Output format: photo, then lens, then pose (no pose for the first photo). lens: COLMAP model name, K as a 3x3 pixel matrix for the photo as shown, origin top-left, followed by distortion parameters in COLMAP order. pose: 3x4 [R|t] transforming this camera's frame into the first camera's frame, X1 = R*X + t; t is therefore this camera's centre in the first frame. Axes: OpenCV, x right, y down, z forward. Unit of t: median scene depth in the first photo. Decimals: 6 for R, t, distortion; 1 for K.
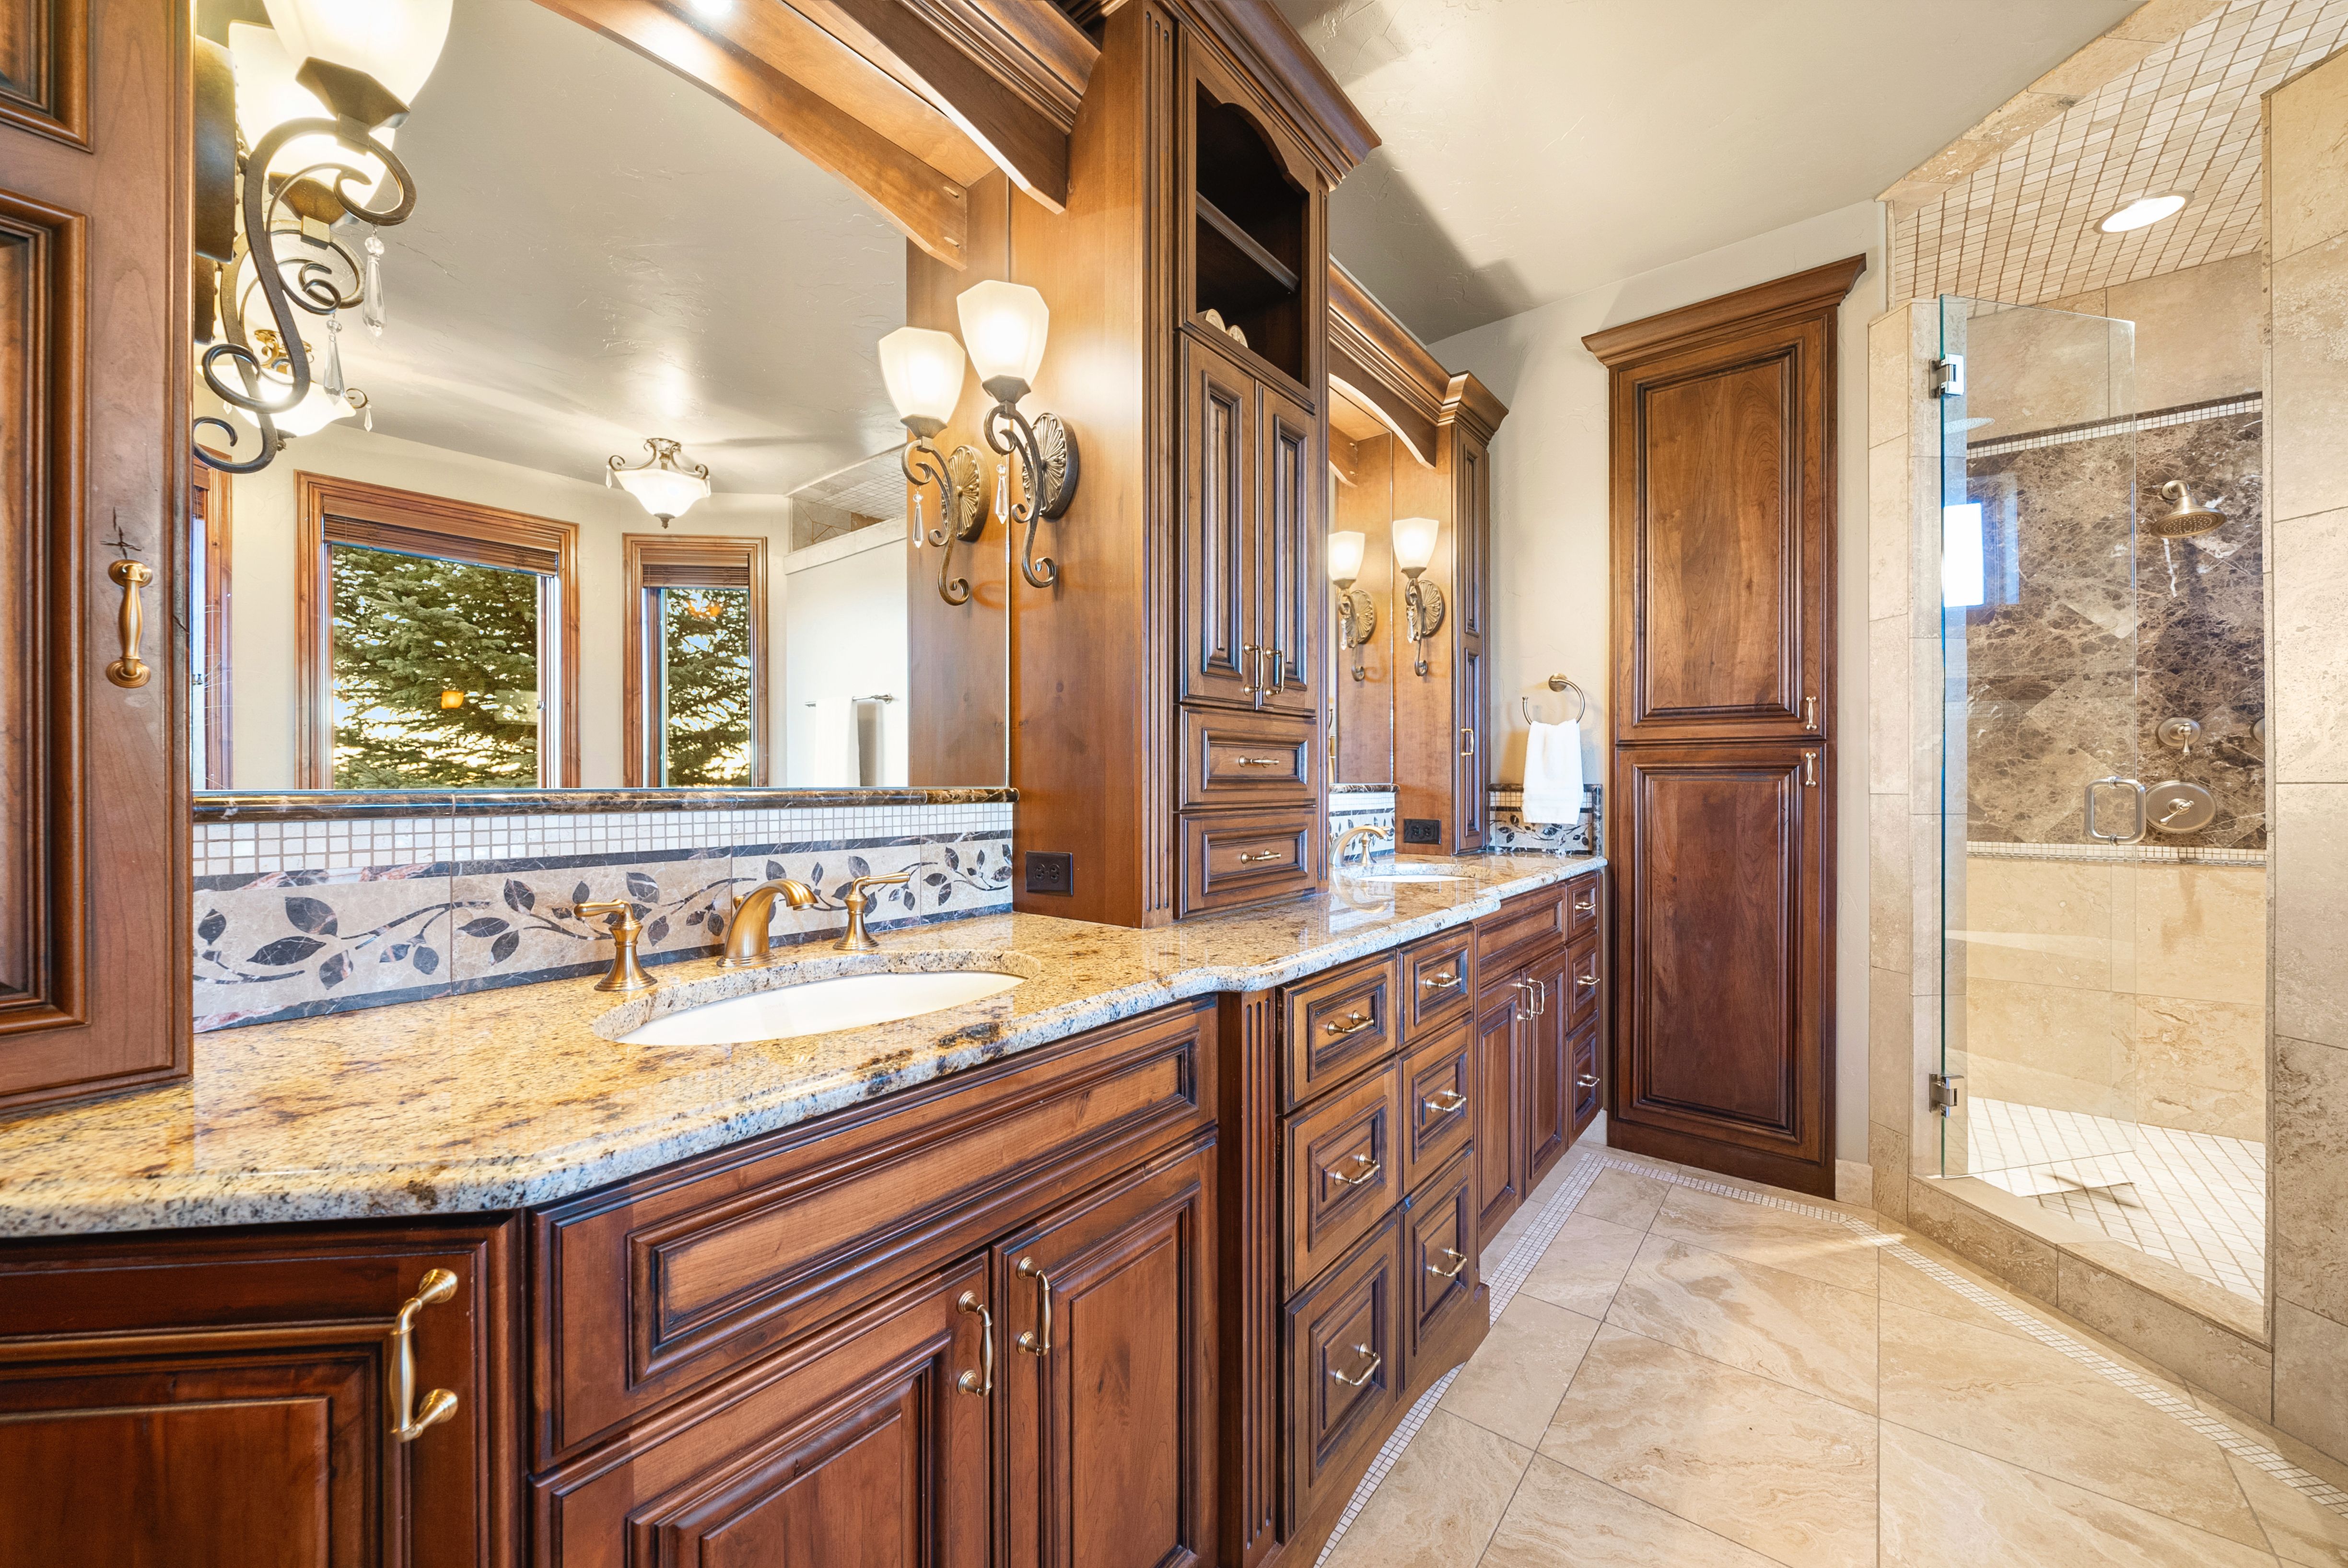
lens RADIAL K [[882.6, 0, 1168.2], [0, 882.6, 783.0], [0, 0, 1]] dist [-0.003948, 0.000336]
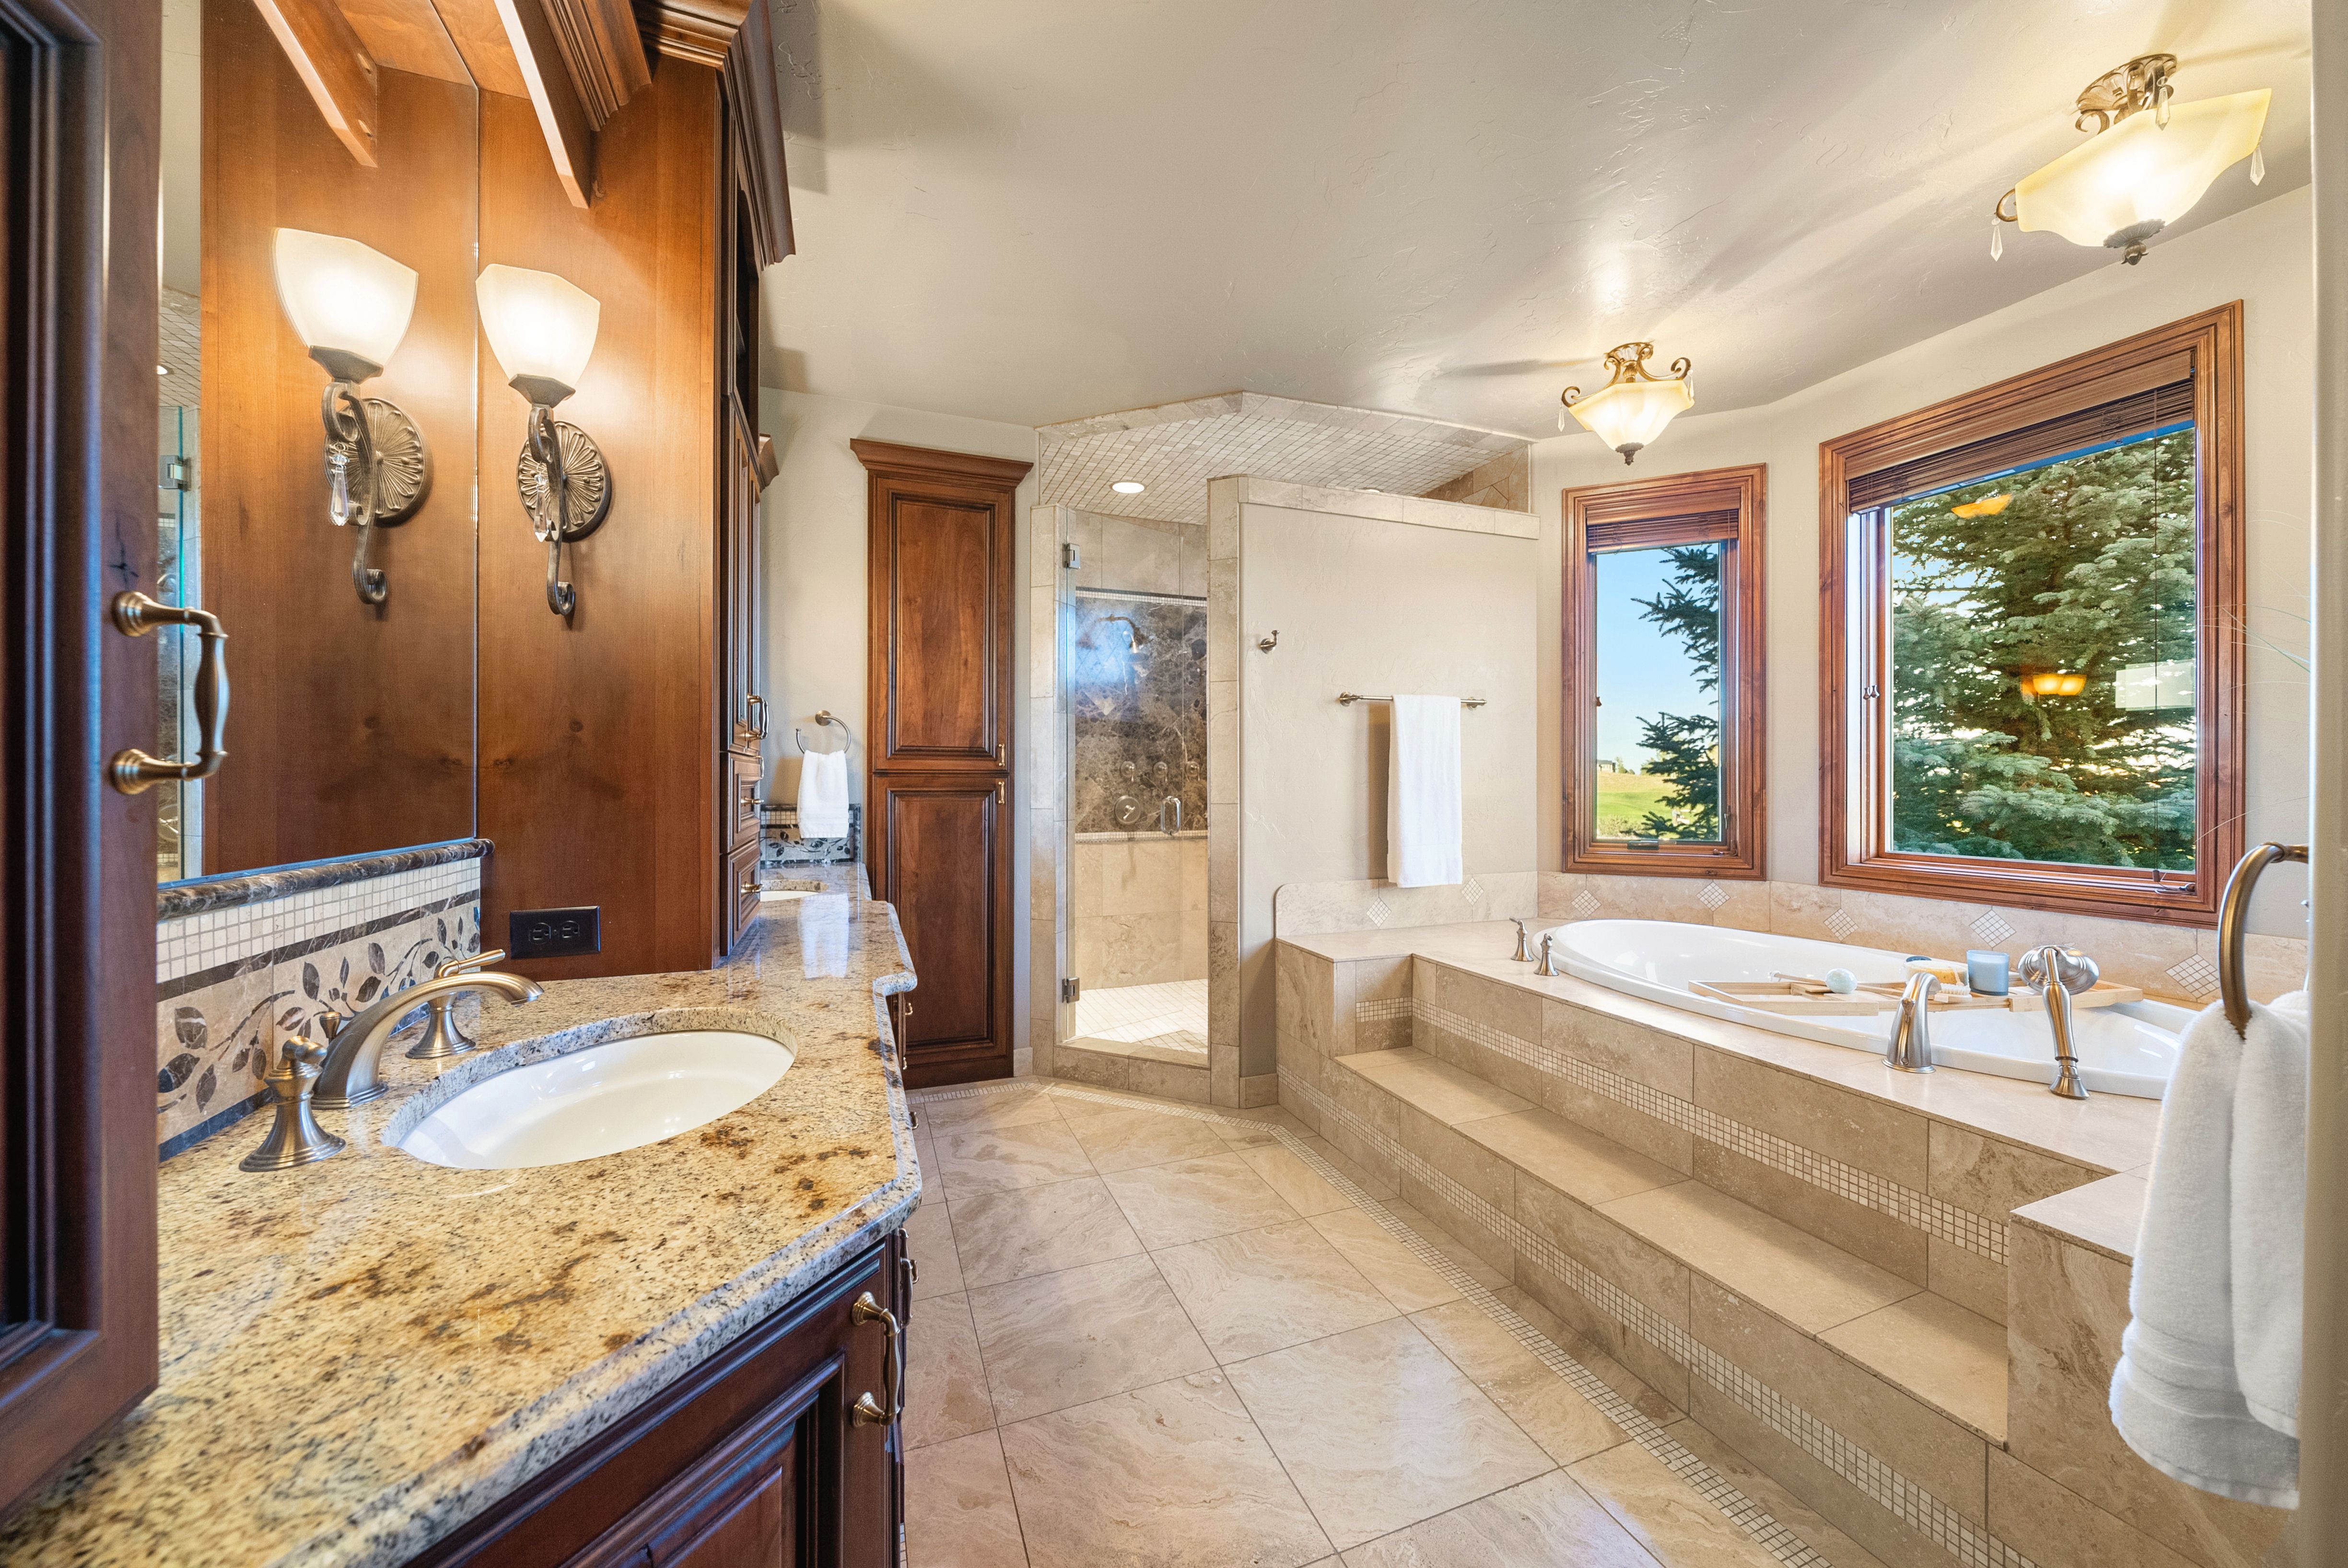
lens RADIAL K [[882.6, 0, 1167.9], [0, 882.6, 779.8], [0, 0, 1]] dist [-0.003948, 0.000336]
pose [[0.498263, 0.000041, 0.867026, -0.433423], [0.000494, 1.000000, -0.000332, -0.037586], [-0.867026, 0.000593, 0.498263, 0.011921]]
